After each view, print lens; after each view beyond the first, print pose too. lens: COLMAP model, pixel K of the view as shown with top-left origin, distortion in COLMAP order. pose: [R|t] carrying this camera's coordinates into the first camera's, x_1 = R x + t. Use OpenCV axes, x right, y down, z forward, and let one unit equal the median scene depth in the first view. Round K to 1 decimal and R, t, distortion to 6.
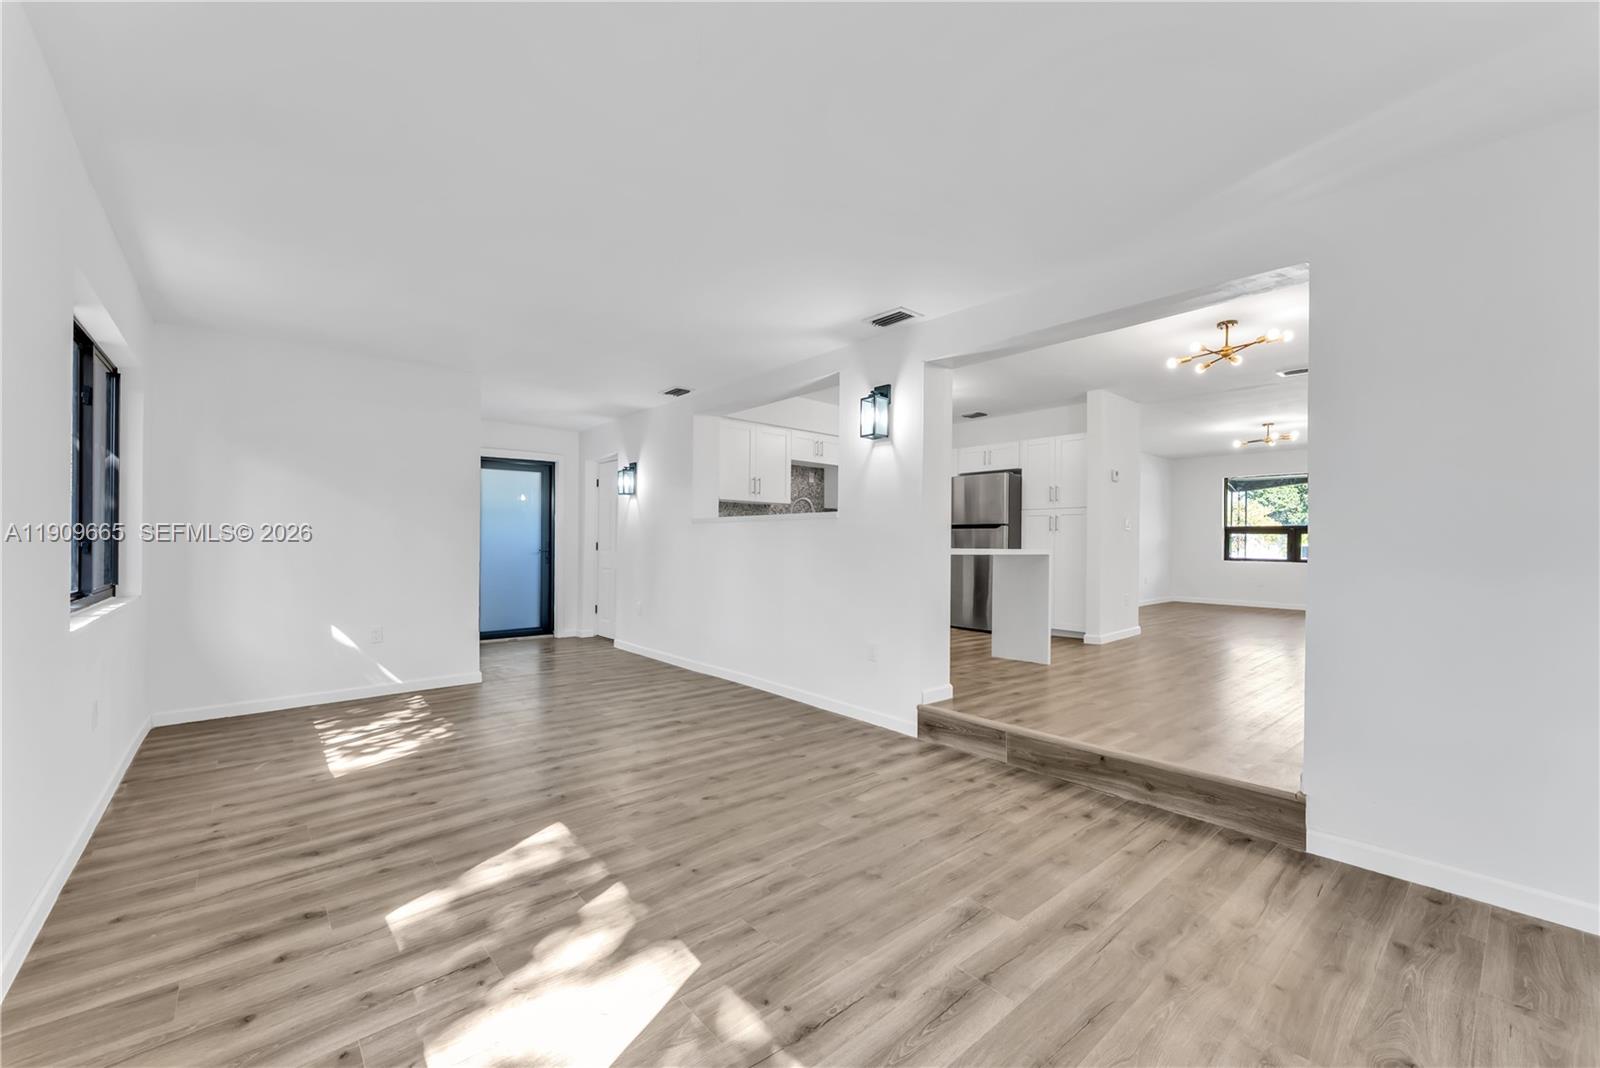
lens RADIAL K [[612.1, 0, 806.1], [0, 612.1, 542.3], [0, 0, 1]] dist [0.000749, 0.000413]
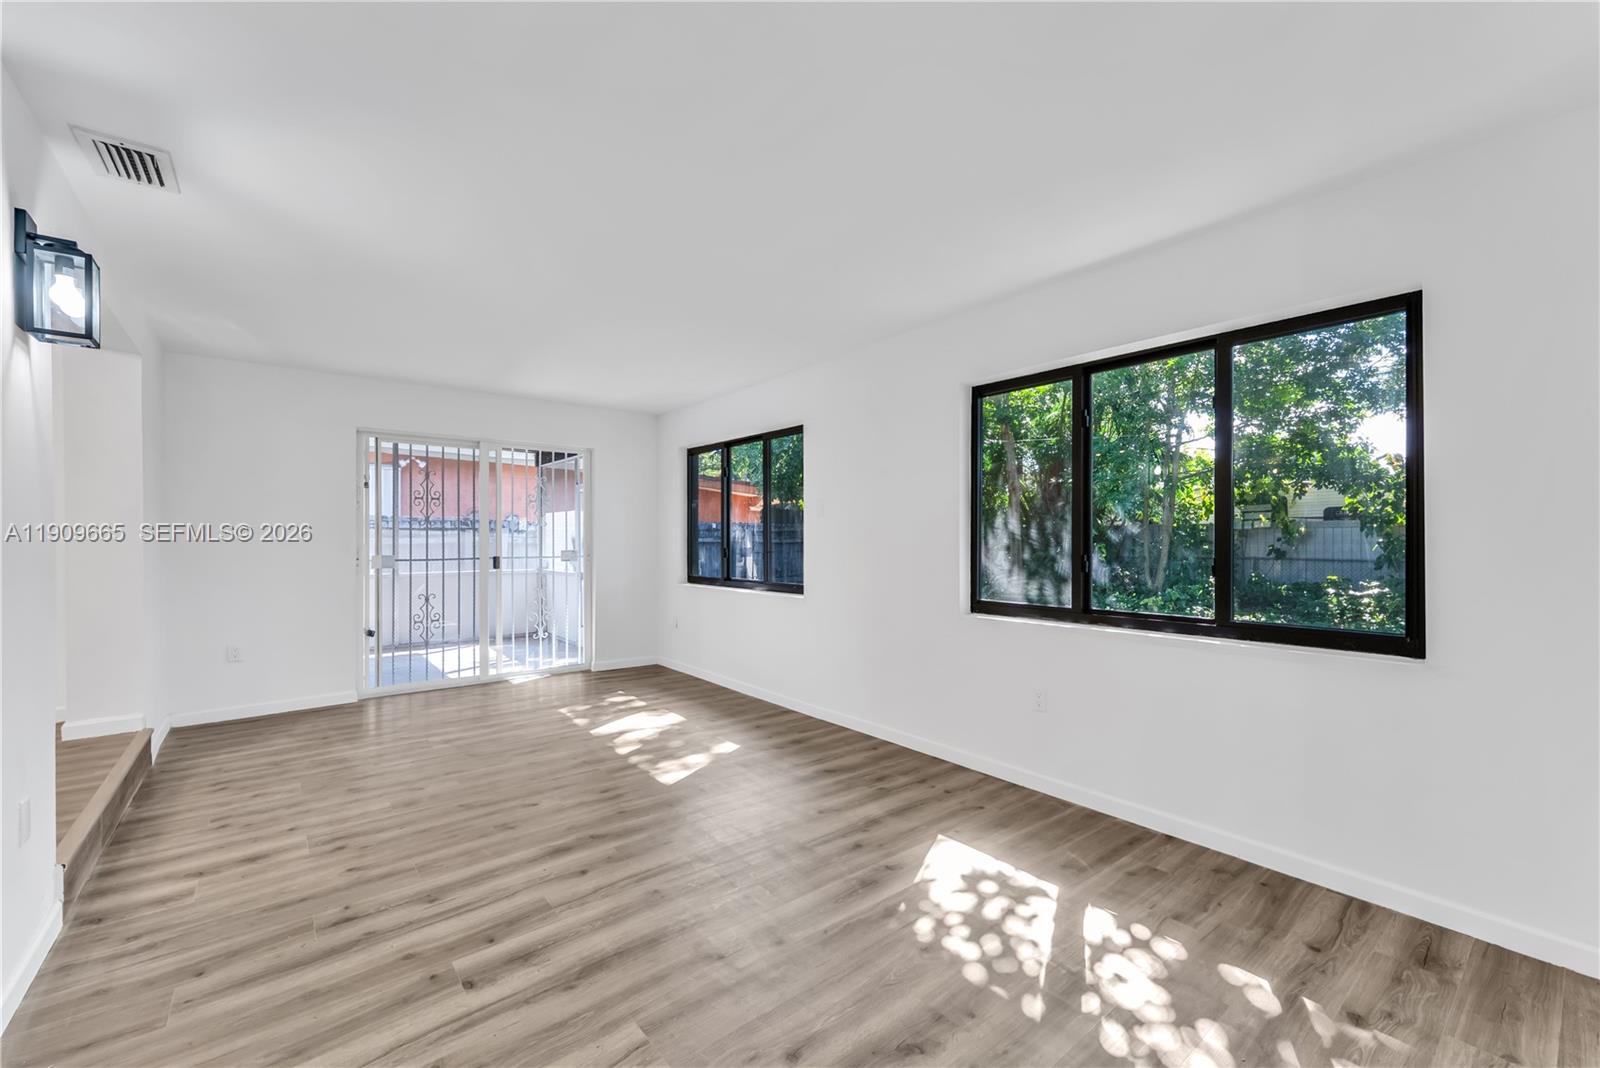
lens RADIAL K [[612.1, 0, 806.1], [0, 612.1, 542.3], [0, 0, 1]] dist [0.000749, 0.000413]
pose [[-0.999556, -0.005509, 0.029289, -0.585201], [-0.005354, 0.999971, 0.005376, -0.032556], [-0.029318, 0.005217, -0.999557, 1.812131]]
